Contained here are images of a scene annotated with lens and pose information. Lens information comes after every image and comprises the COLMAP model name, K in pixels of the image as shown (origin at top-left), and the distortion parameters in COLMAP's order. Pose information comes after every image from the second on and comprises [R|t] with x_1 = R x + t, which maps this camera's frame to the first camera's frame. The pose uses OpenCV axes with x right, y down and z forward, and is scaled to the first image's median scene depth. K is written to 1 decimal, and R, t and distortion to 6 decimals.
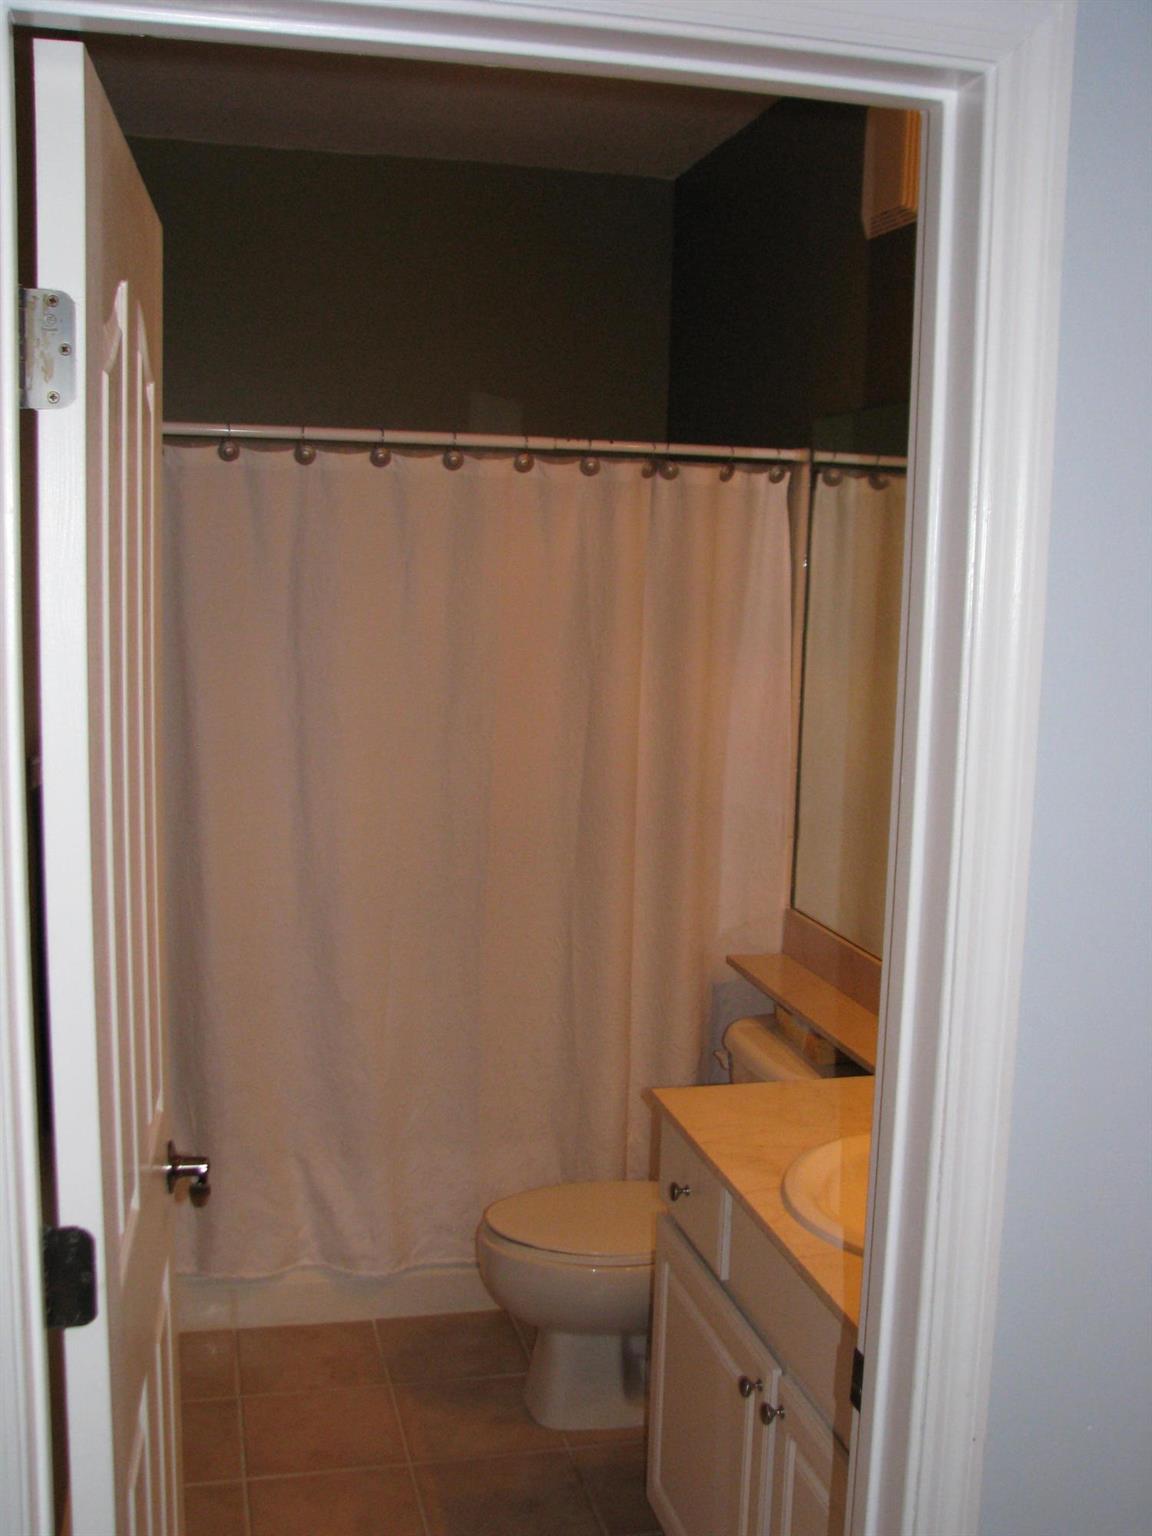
lens RADIAL K [[1635.1, 0, 585.5], [0, 1635.1, 773.6], [0, 0, 1]] dist [-0.213634, 0.346722]
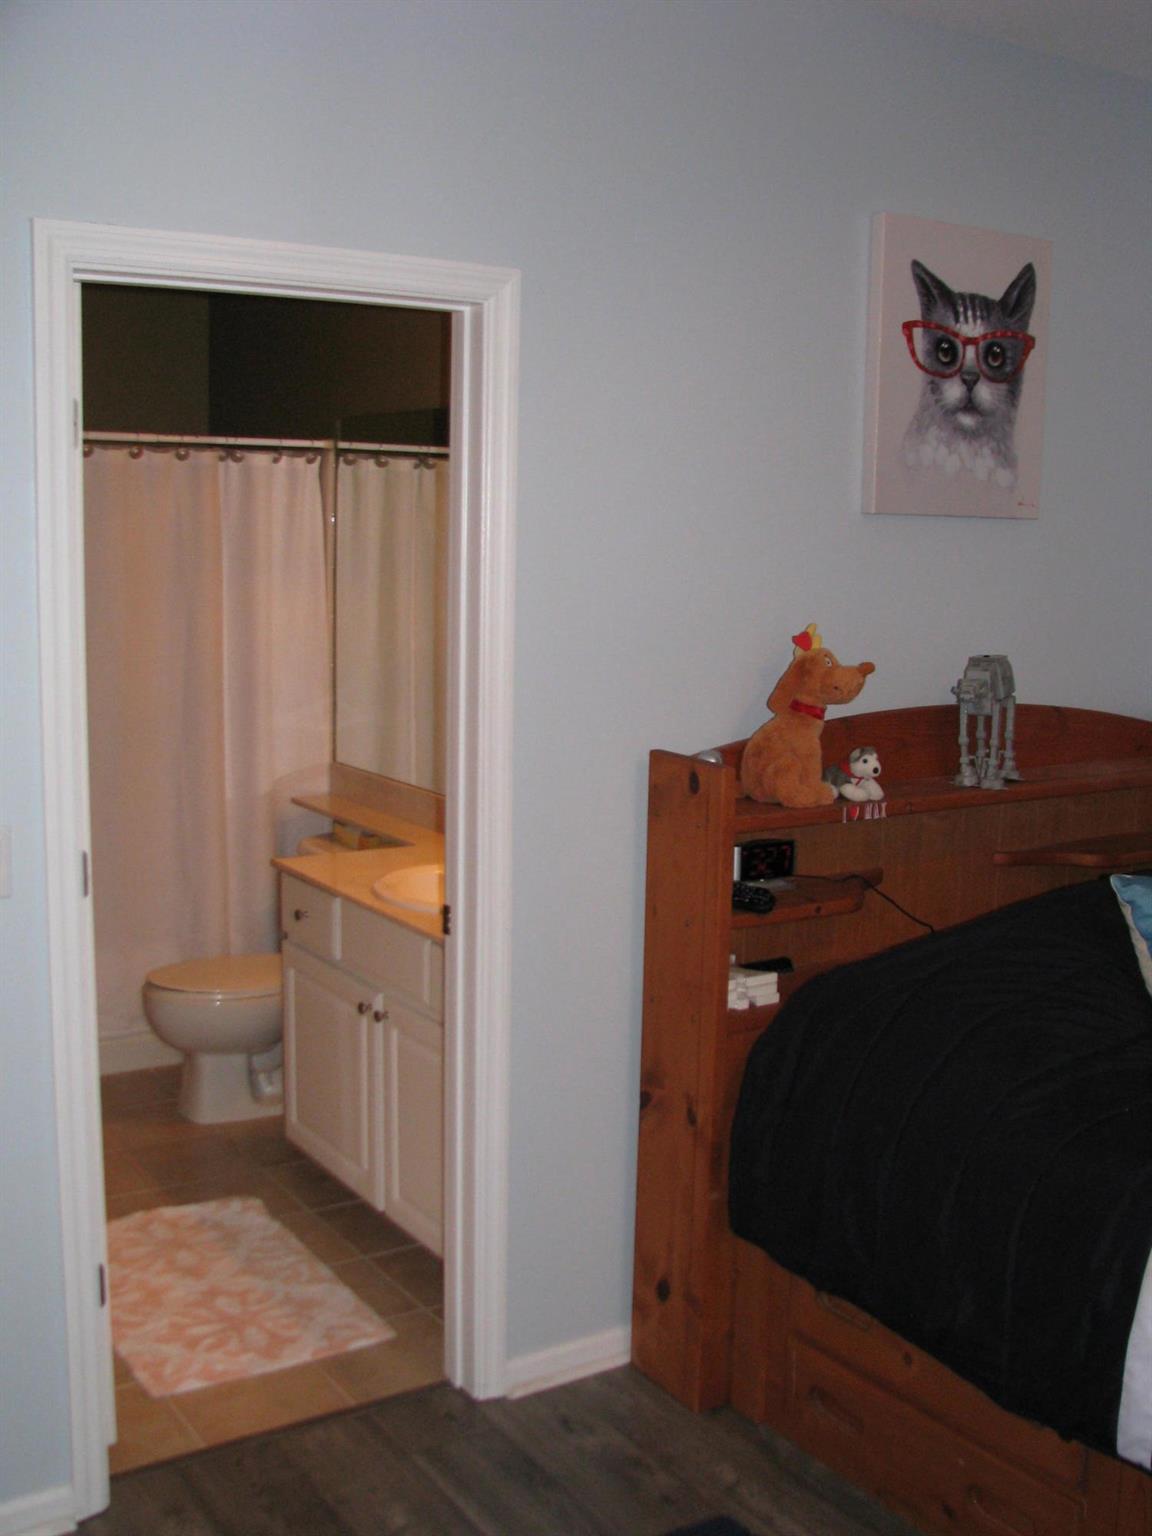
lens RADIAL K [[1635.1, 0, 585.5], [0, 1635.1, 773.6], [0, 0, 1]] dist [-0.213634, 0.346722]
pose [[0.941600, -0.058689, 0.331581, -0.216752], [0.049441, 0.998118, 0.036264, 0.080915], [-0.333085, -0.017752, 0.942730, -0.647579]]
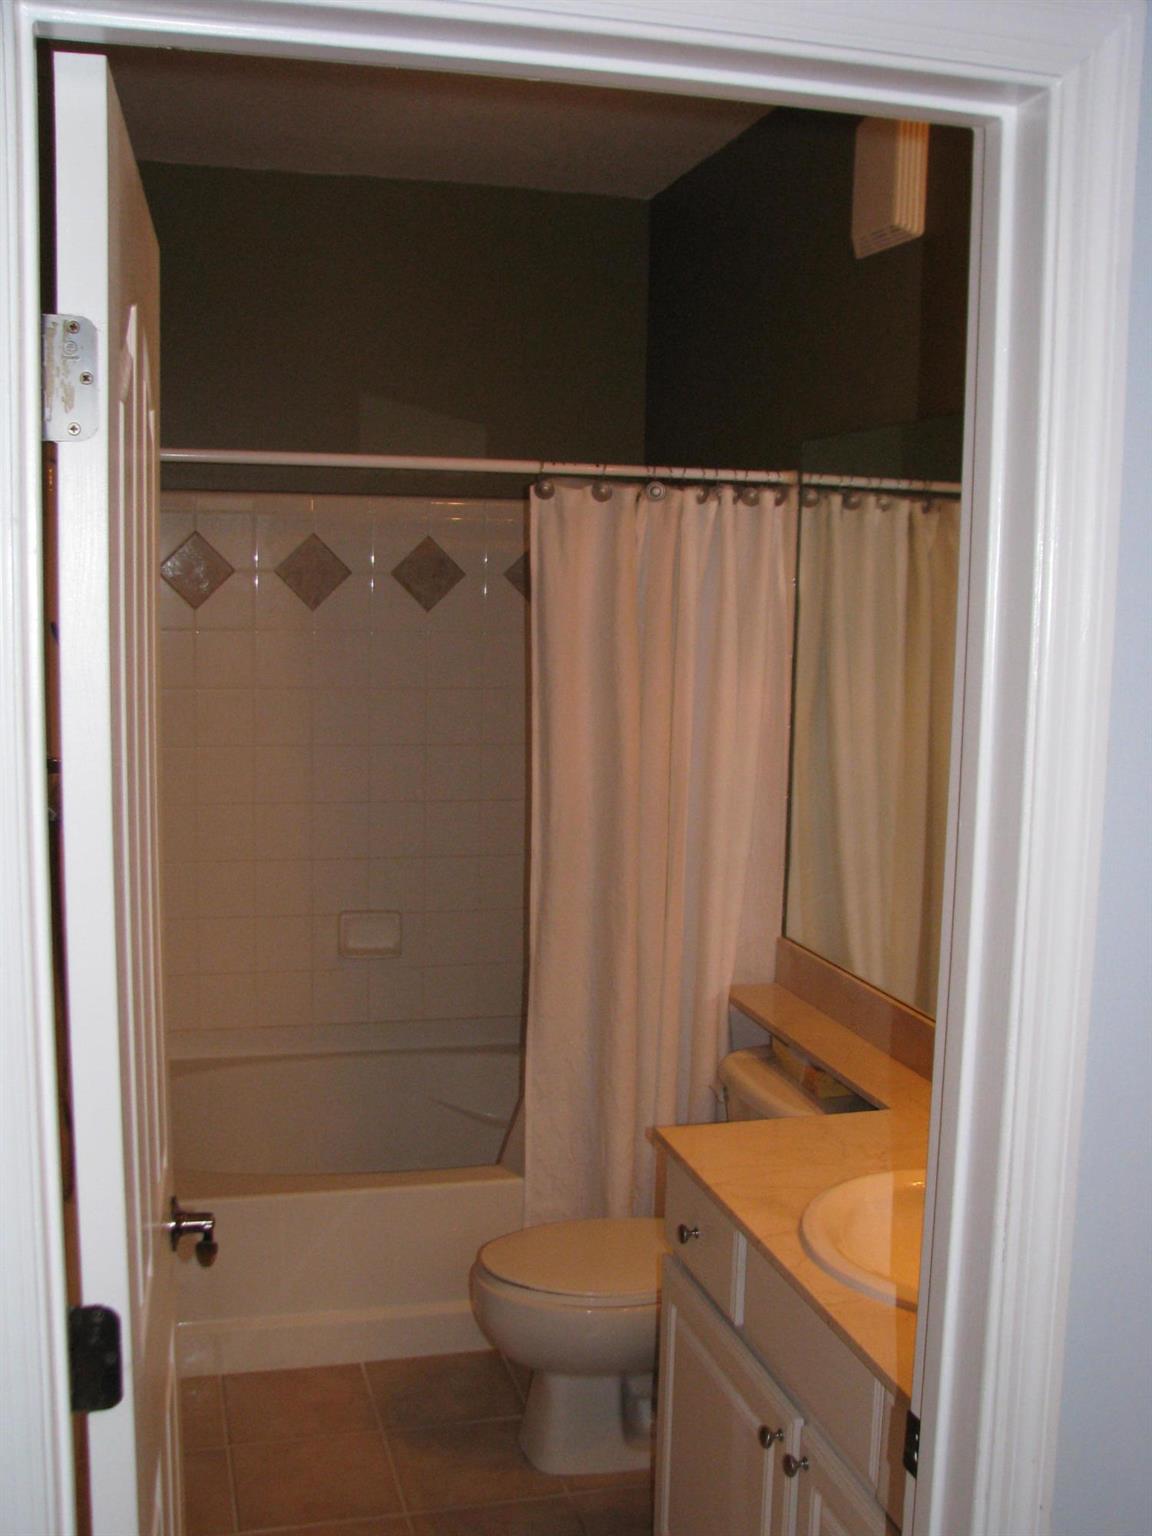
lens RADIAL K [[1635.1, 0, 575.9], [0, 1635.1, 780.2], [0, 0, 1]] dist [-0.198440, 0.295342]
pose [[0.999696, -0.010002, 0.022555, -0.031462], [0.010173, 0.999920, -0.007481, -0.009589], [-0.022479, 0.007708, 0.999718, 0.026146]]
